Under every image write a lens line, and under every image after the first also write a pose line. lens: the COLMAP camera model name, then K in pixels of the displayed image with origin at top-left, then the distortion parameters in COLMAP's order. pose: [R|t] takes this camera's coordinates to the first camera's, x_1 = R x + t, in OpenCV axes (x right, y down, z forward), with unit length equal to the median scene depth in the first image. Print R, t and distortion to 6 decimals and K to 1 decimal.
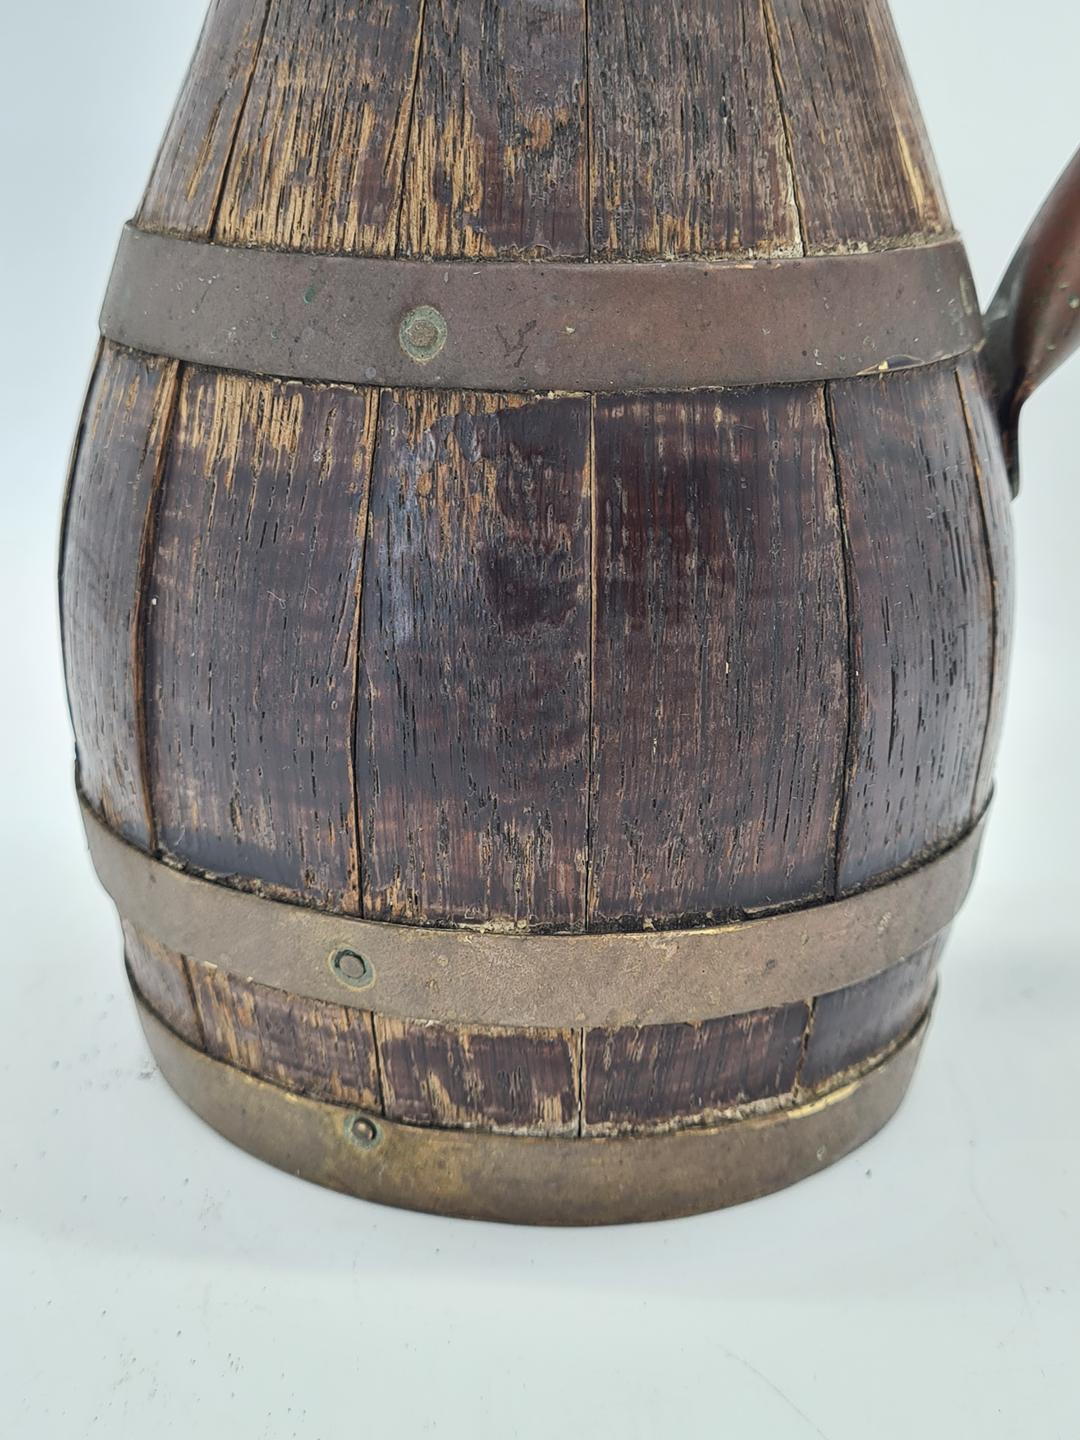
lens RADIAL K [[2045.3, 0, 540.0], [0, 2045.3, 720.0], [0, 0, 1]] dist [0.026986, 0.004312]
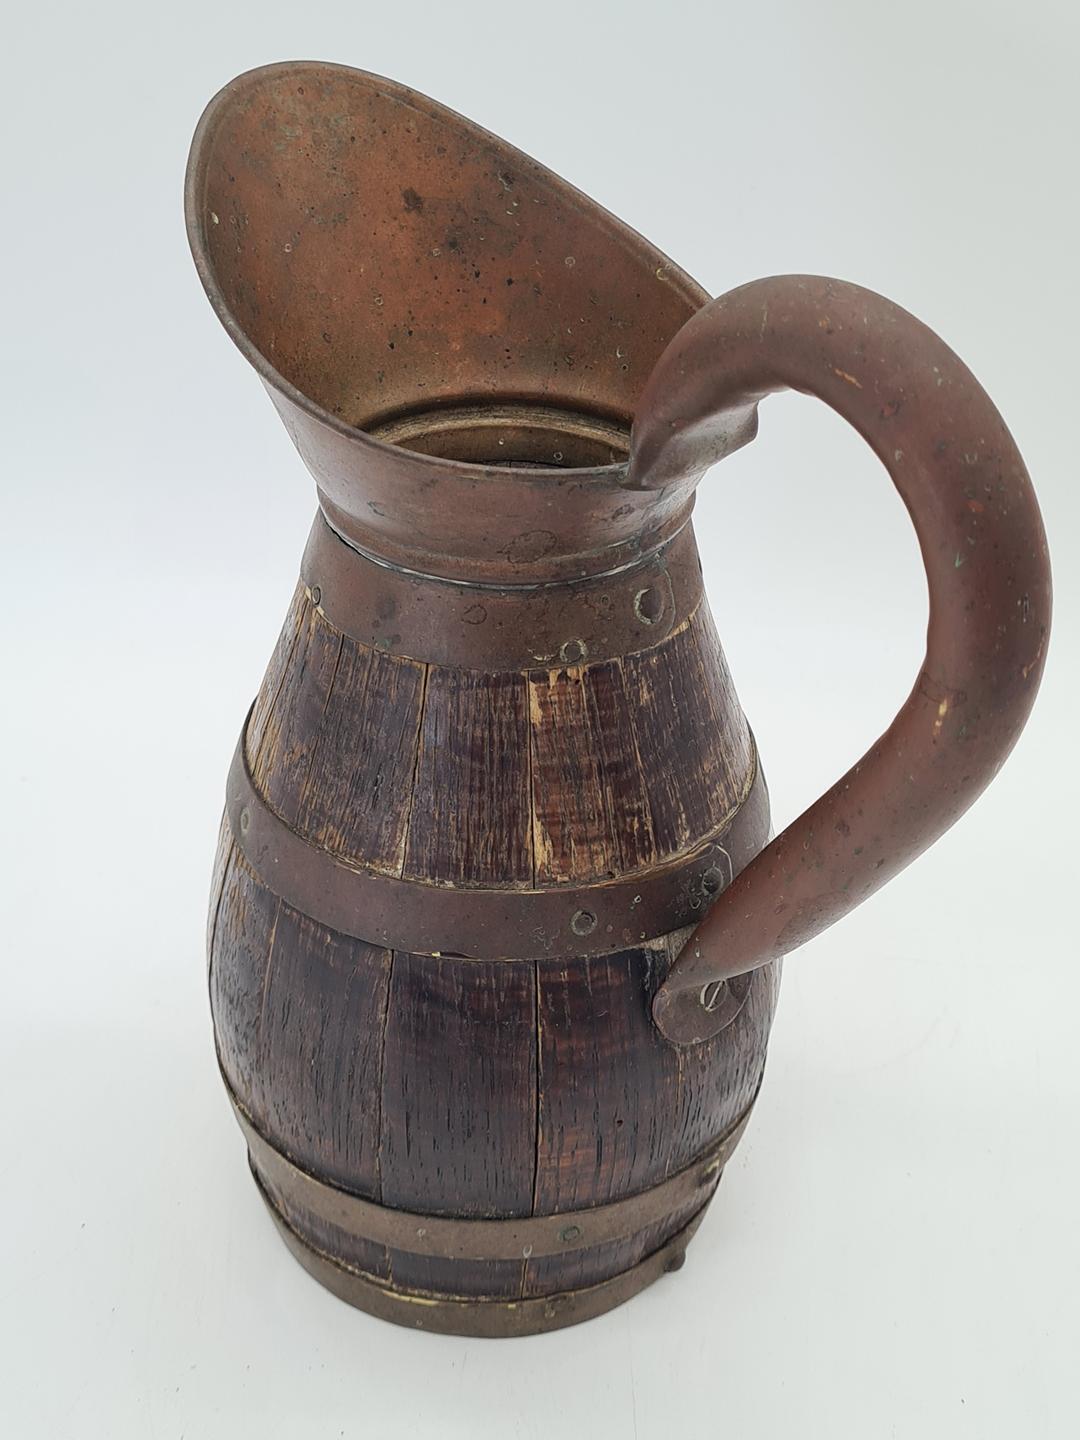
lens RADIAL K [[2045.3, 0, 540.0], [0, 2045.3, 720.0], [0, 0, 1]] dist [0.026986, 0.004312]
pose [[0.586954, 0.431691, -0.684929, 1.252507], [-0.258733, 0.901641, 0.346556, -0.927420], [0.767165, -0.026199, 0.640914, 0.024341]]
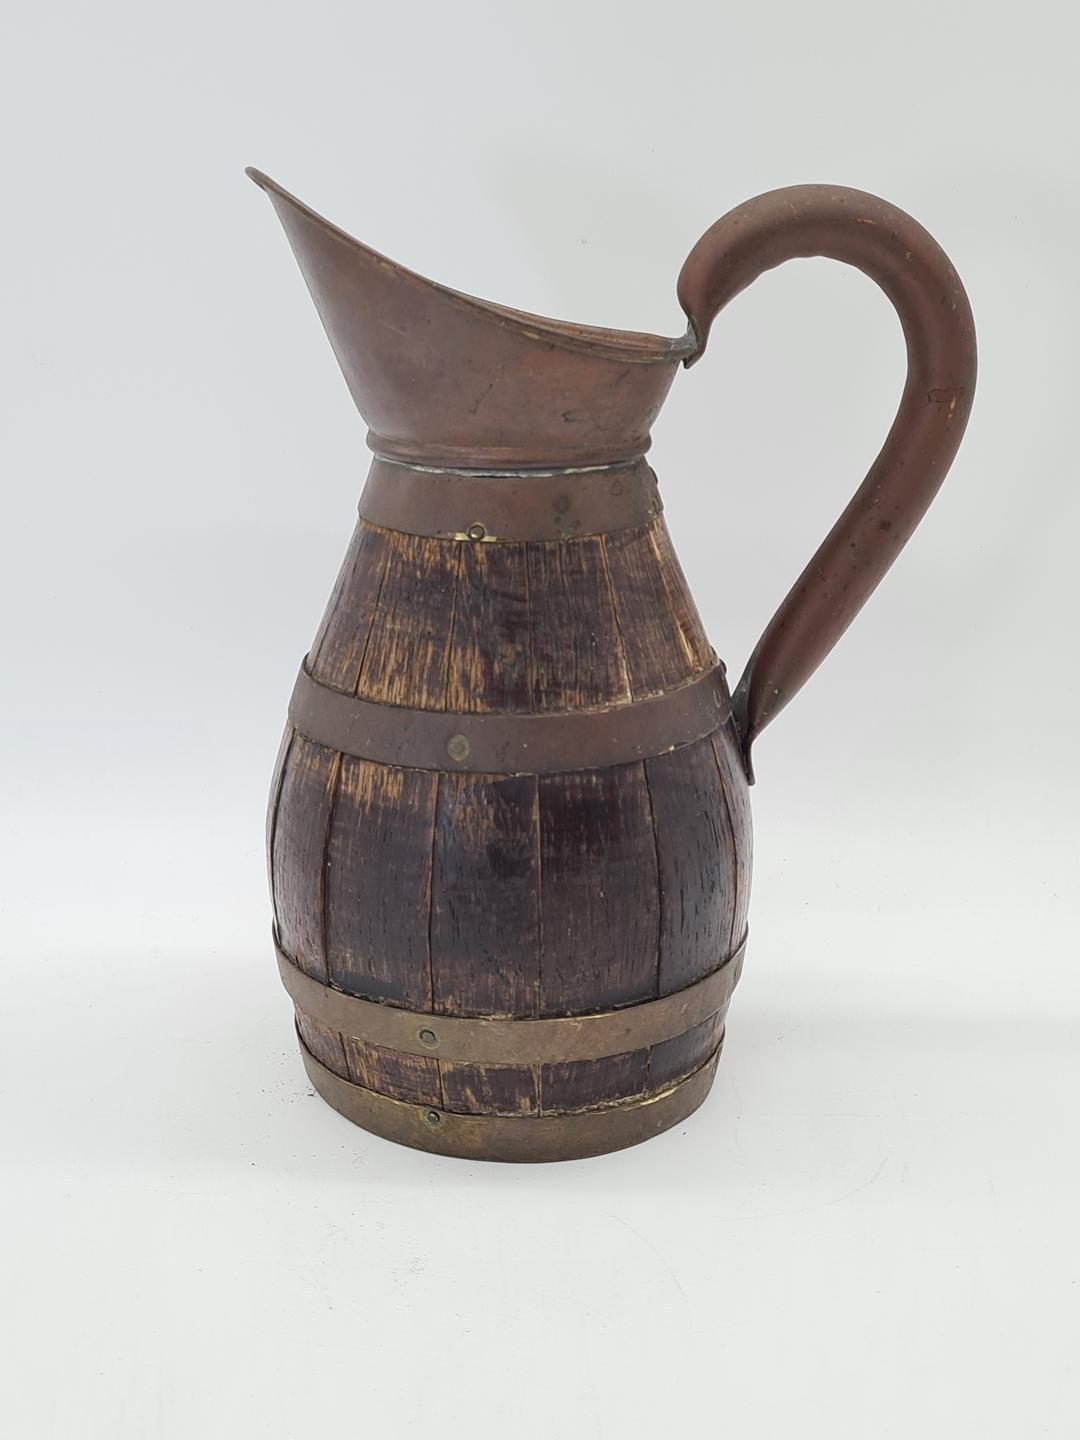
lens RADIAL K [[2005.9, 0, 530.8], [0, 2005.9, 683.0], [0, 0, 1]] dist [0.011943, -0.014931]
pose [[0.999494, -0.024102, 0.020753, -0.021404], [0.024908, 0.998908, -0.039521, -0.161584], [-0.019778, 0.040018, 0.999003, -1.092742]]
